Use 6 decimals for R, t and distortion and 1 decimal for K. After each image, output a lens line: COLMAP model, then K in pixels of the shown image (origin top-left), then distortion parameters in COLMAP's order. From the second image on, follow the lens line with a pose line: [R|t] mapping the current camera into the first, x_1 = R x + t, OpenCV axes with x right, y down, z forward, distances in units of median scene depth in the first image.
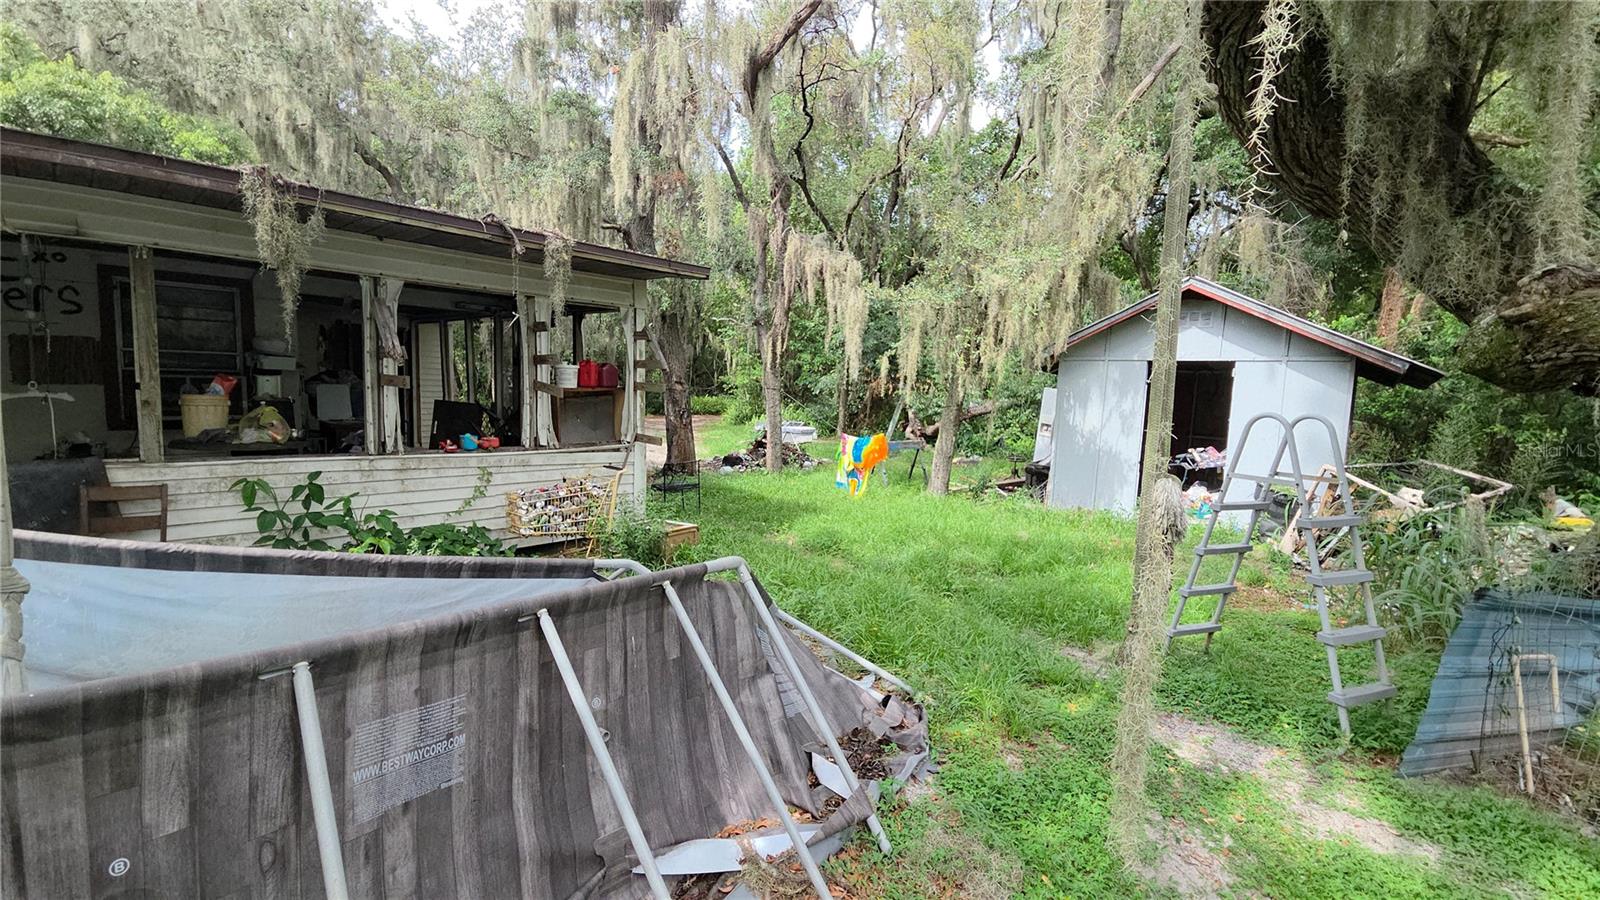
lens RADIAL K [[648.2, 0, 796.2], [0, 648.2, 444.3], [0, 0, 1]] dist [0.024575, -0.015943]
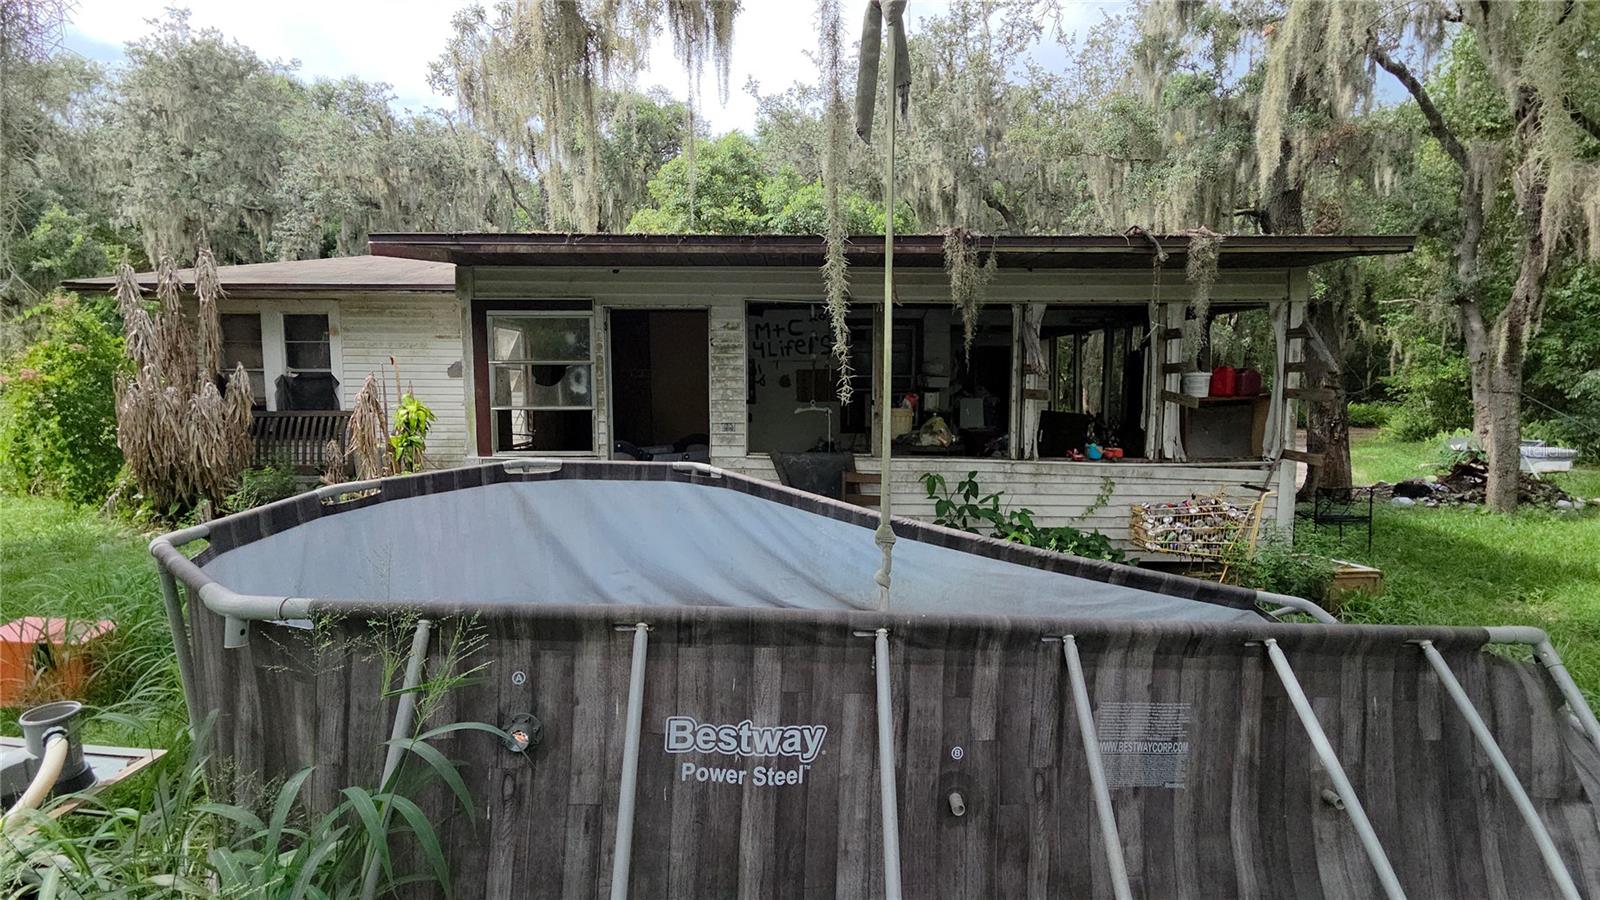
lens RADIAL K [[648.2, 0, 796.2], [0, 648.2, 444.3], [0, 0, 1]] dist [0.024575, -0.015943]
pose [[0.680989, 0.033805, -0.731513, -0.071263], [-0.044278, 0.999007, 0.004947, 0.000749], [0.730954, 0.029022, 0.681810, -0.055262]]
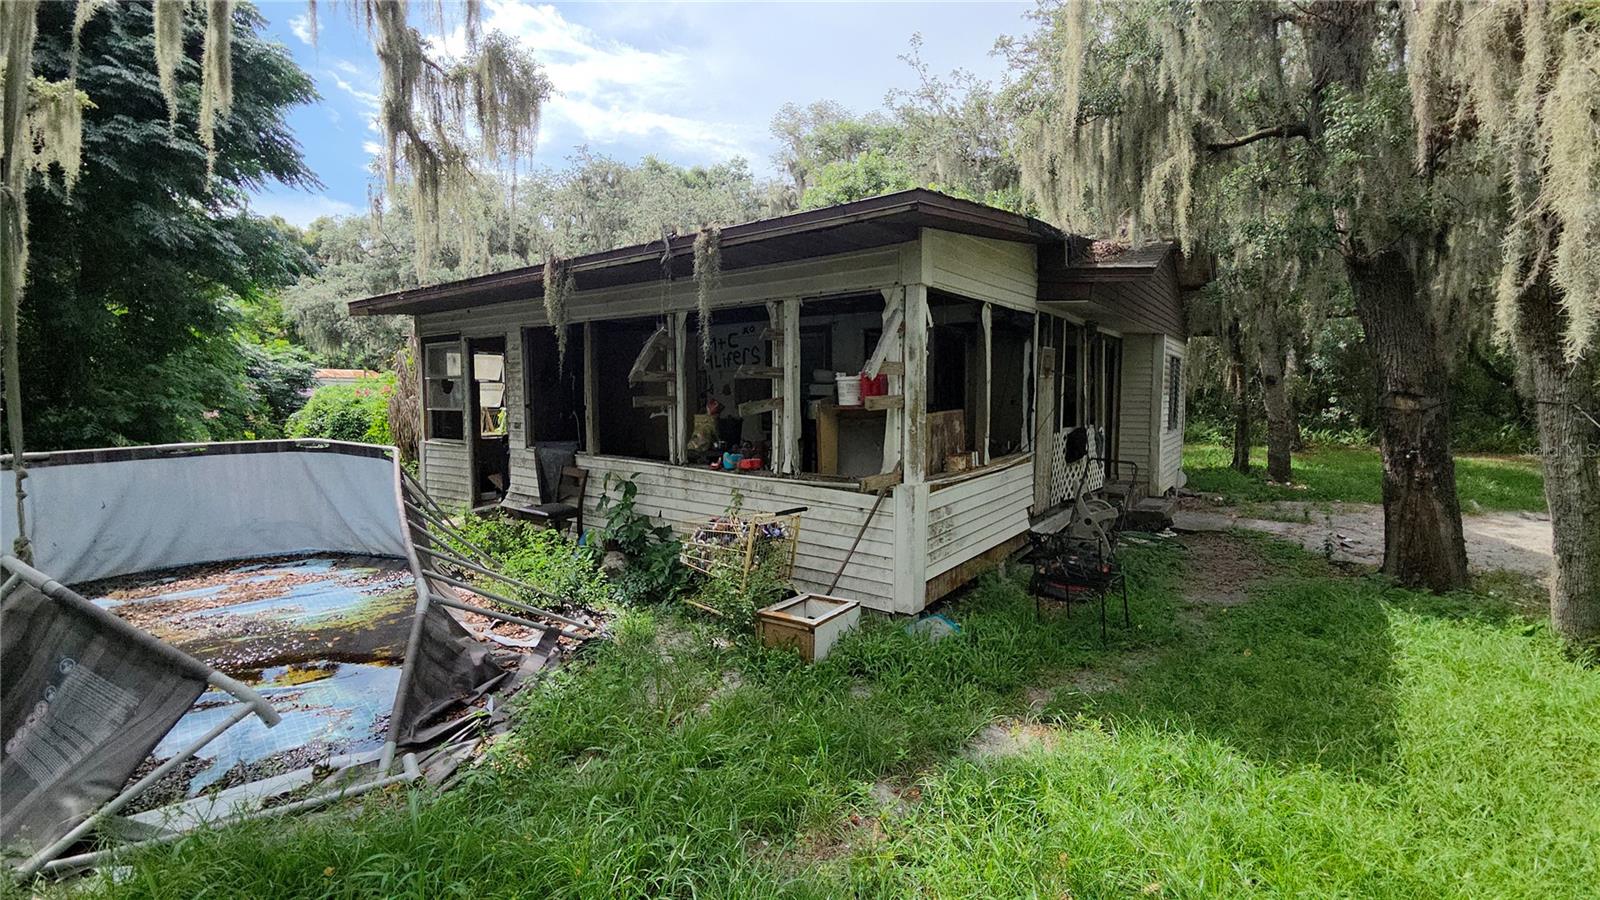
lens RADIAL K [[648.2, 0, 796.2], [0, 648.2, 444.3], [0, 0, 1]] dist [0.024575, -0.015943]
pose [[0.121392, 0.041167, -0.991751, 0.515418], [-0.084764, 0.995920, 0.030964, -0.072121], [0.988979, 0.080306, 0.124386, 1.029068]]
